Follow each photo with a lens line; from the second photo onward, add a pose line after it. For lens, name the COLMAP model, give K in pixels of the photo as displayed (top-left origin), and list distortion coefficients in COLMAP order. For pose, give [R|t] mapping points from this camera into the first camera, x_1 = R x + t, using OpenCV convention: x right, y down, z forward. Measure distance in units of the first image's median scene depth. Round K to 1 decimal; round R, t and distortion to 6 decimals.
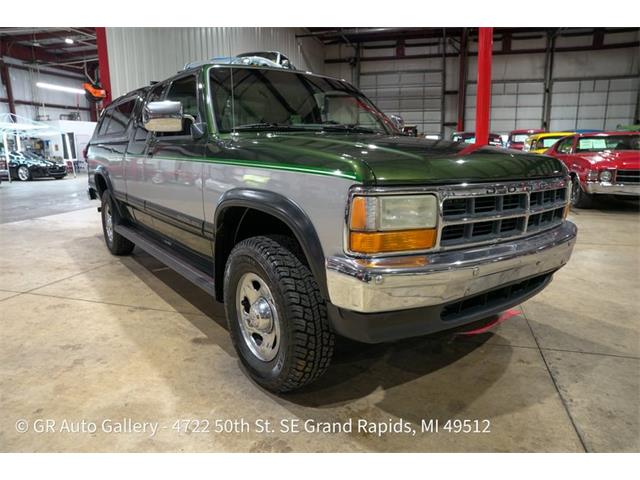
lens RADIAL K [[438.5, 0, 321.3], [0, 438.5, 241.6], [0, 0, 1]] dist [-0.144801, 0.115310]
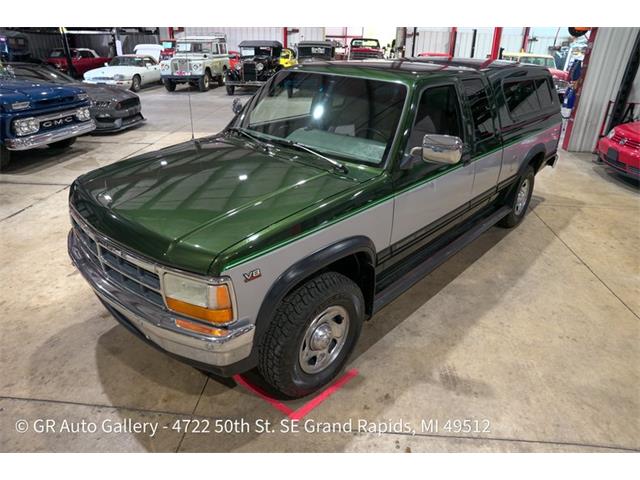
lens RADIAL K [[438.5, 0, 321.3], [0, 438.5, 241.6], [0, 0, 1]] dist [-0.144801, 0.115310]
pose [[0.192200, 0.431743, -0.881282, 1.221957], [-0.225189, 0.893465, 0.388600, -0.533823], [0.955170, 0.123766, 0.268948, 0.940396]]
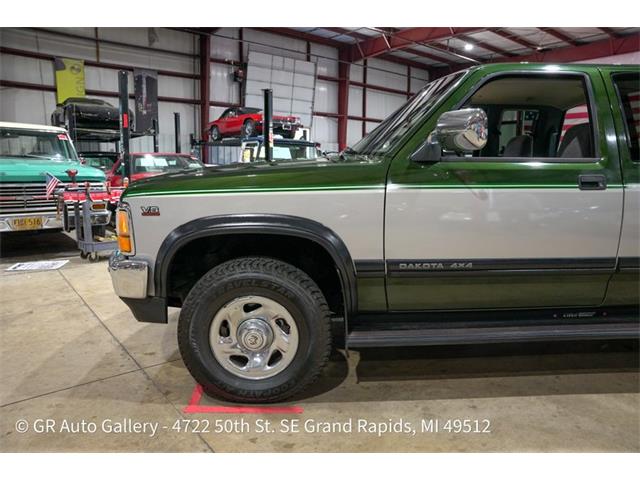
lens RADIAL K [[438.5, 0, 321.3], [0, 438.5, 241.6], [0, 0, 1]] dist [-0.144801, 0.115310]
pose [[-0.570115, 0.140793, -0.809411, 1.012581], [-0.171853, 0.942974, 0.285072, -0.379685], [0.803390, 0.301623, -0.513408, 1.712246]]
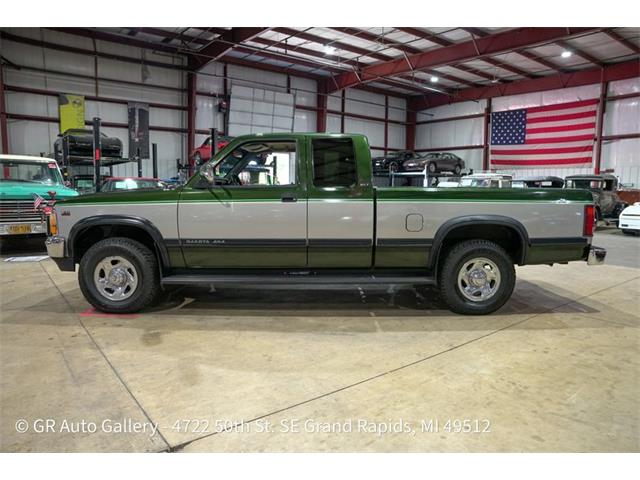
lens RADIAL K [[438.5, 0, 321.3], [0, 438.5, 241.6], [0, 0, 1]] dist [-0.144801, 0.115310]
pose [[-0.586038, 0.099020, -0.804211, 1.260636], [-0.172726, 0.954427, 0.243384, -0.600484], [0.791660, 0.281540, -0.542227, 2.671938]]
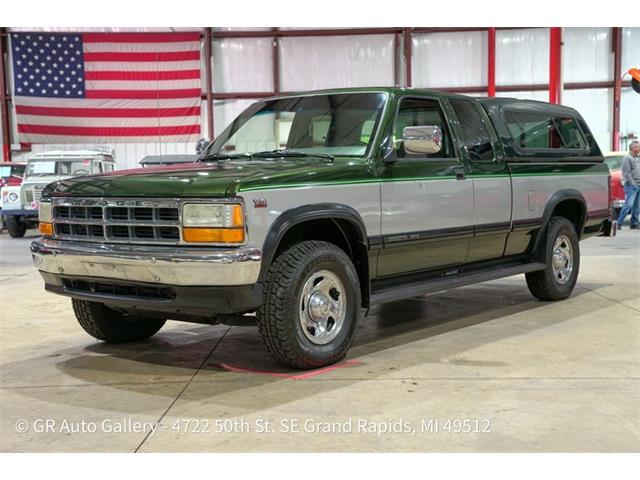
lens RADIAL K [[875.4, 0, 320.0], [0, 875.4, 240.0], [0, 0, 1]] dist [0.206633, 0.047316]
pose [[0.252894, 0.063261, -0.965424, 2.359312], [-0.184593, 0.982684, 0.016037, -0.131373], [0.949721, 0.174155, 0.260193, 0.691484]]
